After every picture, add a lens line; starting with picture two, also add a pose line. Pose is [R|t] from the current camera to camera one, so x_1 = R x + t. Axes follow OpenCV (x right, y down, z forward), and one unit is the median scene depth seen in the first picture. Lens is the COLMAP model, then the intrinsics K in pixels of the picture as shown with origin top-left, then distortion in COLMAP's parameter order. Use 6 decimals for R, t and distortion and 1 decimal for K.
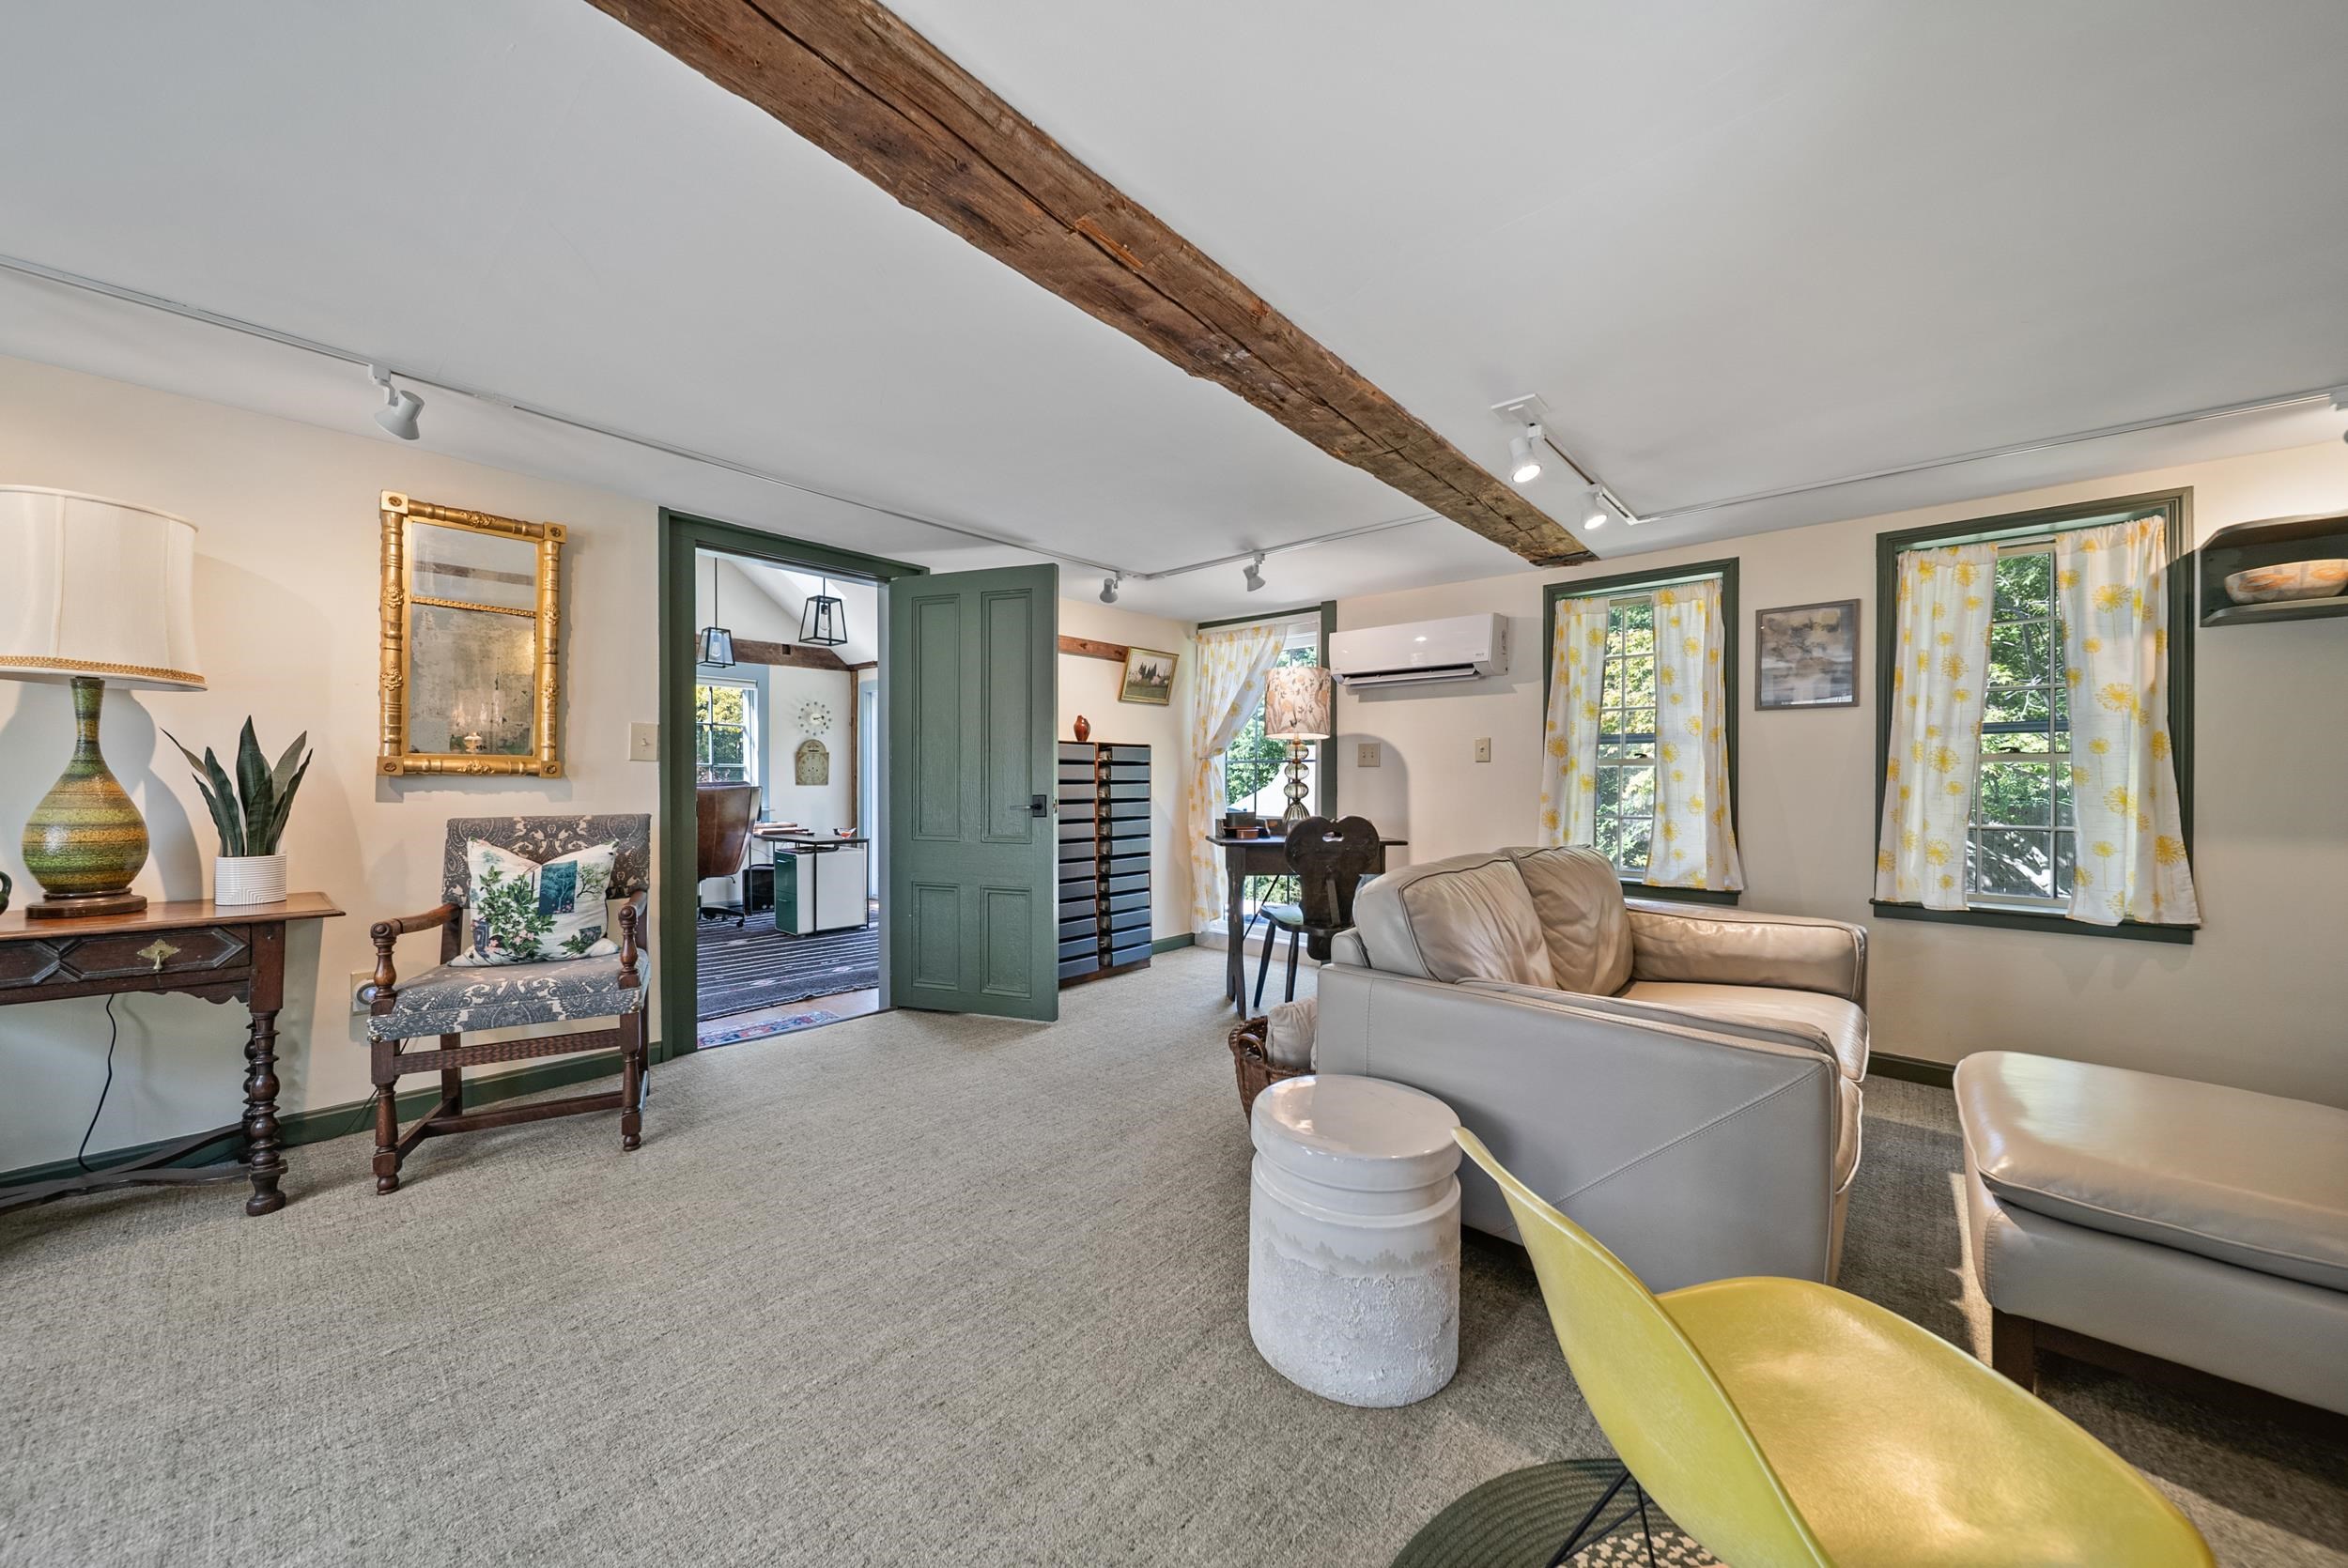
lens RADIAL K [[862.0, 0, 1174.0], [0, 862.0, 784.0], [0, 0, 1]] dist [-0.000091, -0.000114]
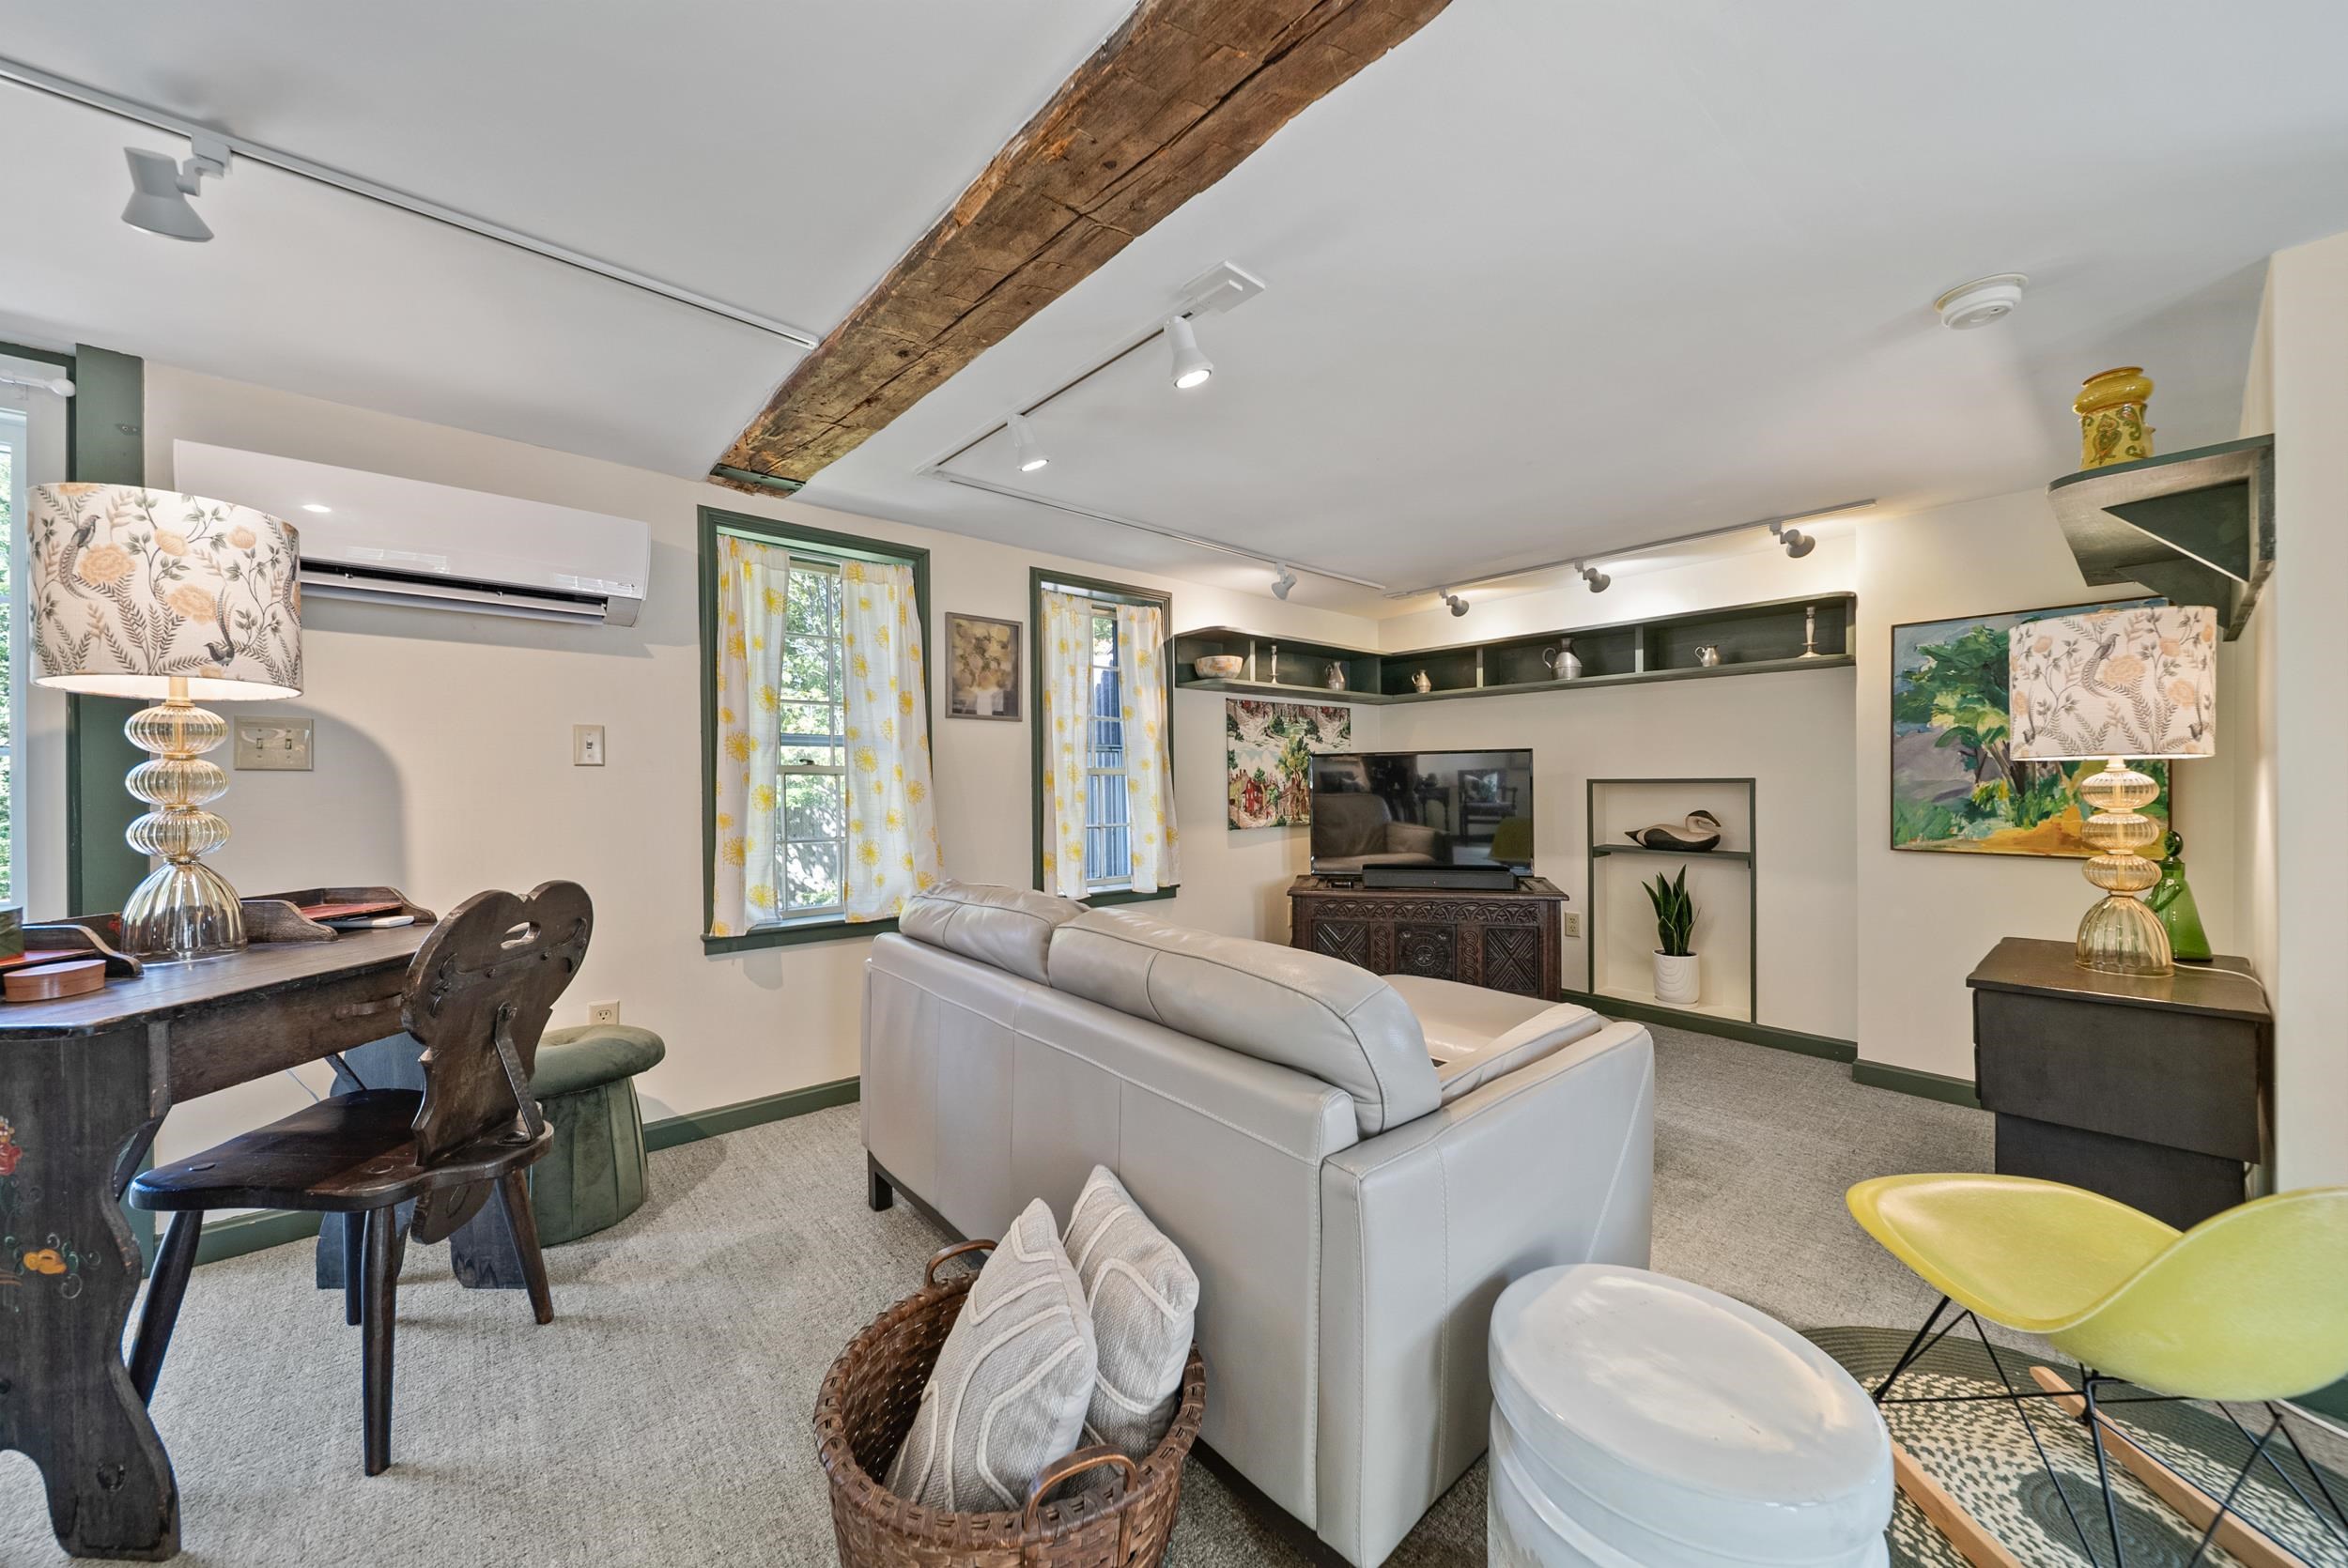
lens RADIAL K [[829.2, 0, 1173.8], [0, 829.2, 785.8], [0, 0, 1]] dist [-0.001253, -0.000996]
pose [[0.113987, -0.007621, 0.993453, -0.213347], [0.004372, 0.999965, 0.007169, -0.017170], [-0.993473, 0.003526, 0.114016, 0.689911]]
